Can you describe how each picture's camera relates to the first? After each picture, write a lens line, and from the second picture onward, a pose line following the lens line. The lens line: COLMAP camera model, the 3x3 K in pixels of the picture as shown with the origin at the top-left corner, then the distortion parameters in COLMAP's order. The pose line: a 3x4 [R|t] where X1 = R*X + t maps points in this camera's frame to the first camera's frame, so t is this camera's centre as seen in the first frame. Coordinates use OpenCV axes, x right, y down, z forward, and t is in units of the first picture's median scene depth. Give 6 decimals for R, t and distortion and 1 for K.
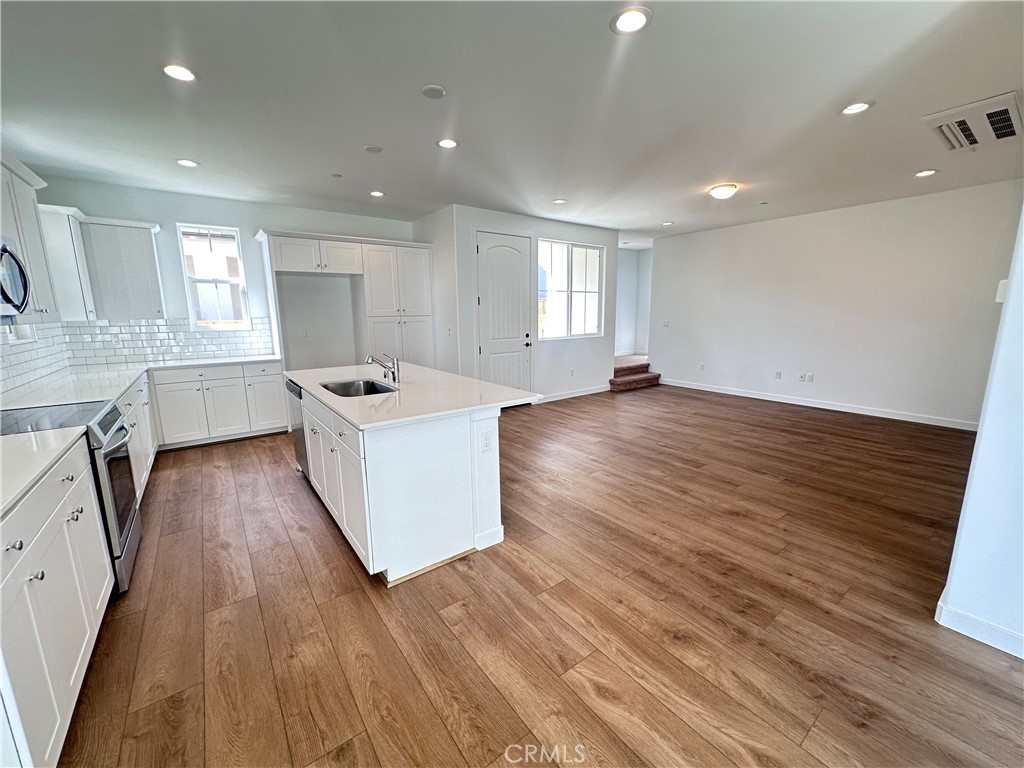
lens RADIAL K [[408.5, 0, 512.2], [0, 408.5, 386.6], [0, 0, 1]] dist [0.001340, 0.000151]
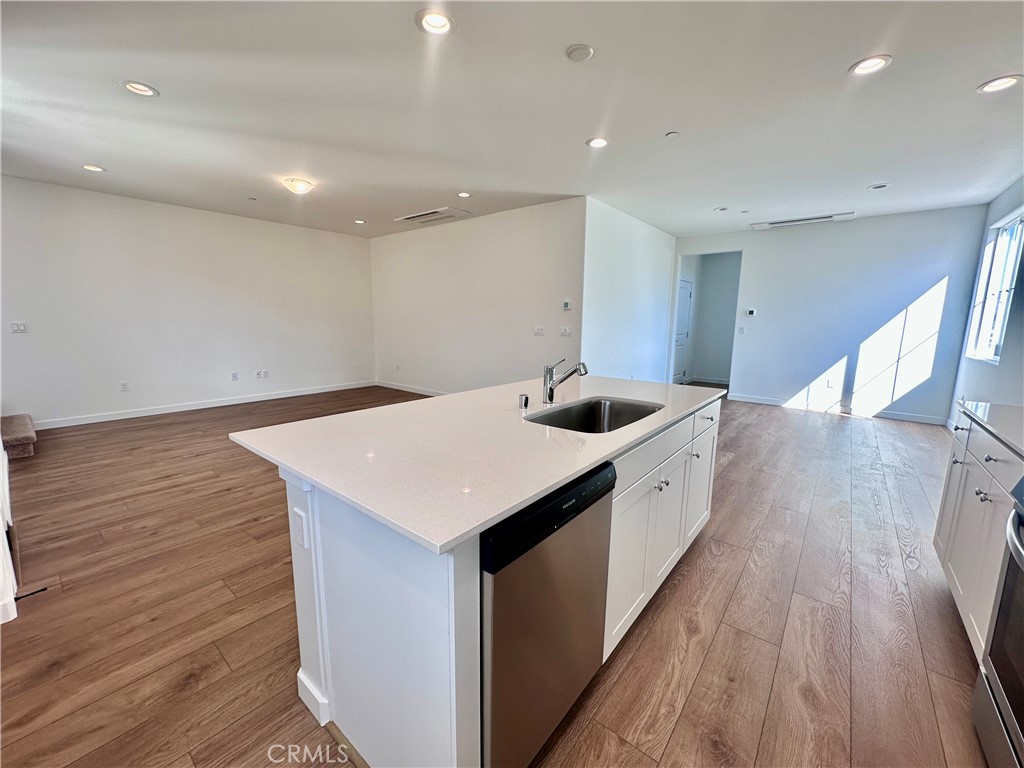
lens RADIAL K [[411.6, 0, 512.0], [0, 411.6, 384.0], [0, 0, 1]] dist [-0.001786, 0.000331]
pose [[-0.239609, -0.147538, 0.959594, -0.896090], [0.167542, 0.967274, 0.190554, -0.175947], [-0.956304, 0.206431, -0.207048, 1.174669]]
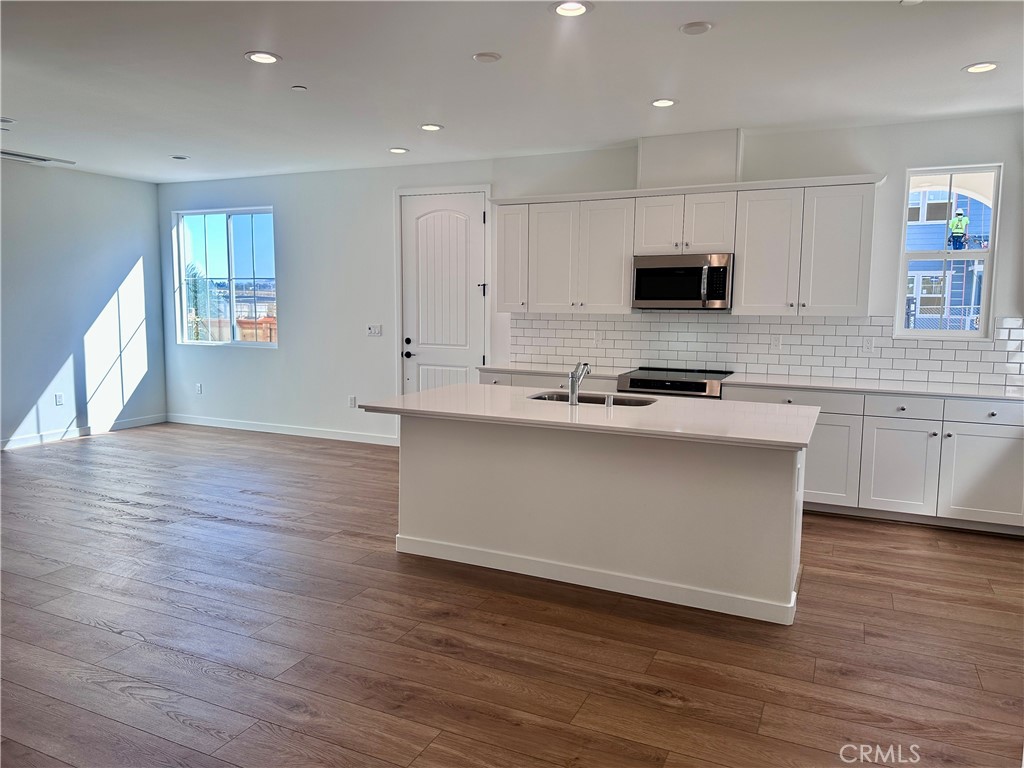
lens RADIAL K [[714.9, 0, 517.3], [0, 714.9, 376.8], [0, 0, 1]] dist [0.106240, -0.138670]
pose [[-0.881287, 0.054170, -0.469467, 0.405418], [-0.085393, 0.958803, 0.270934, -0.396399], [0.464803, 0.278860, -0.840355, 1.999101]]
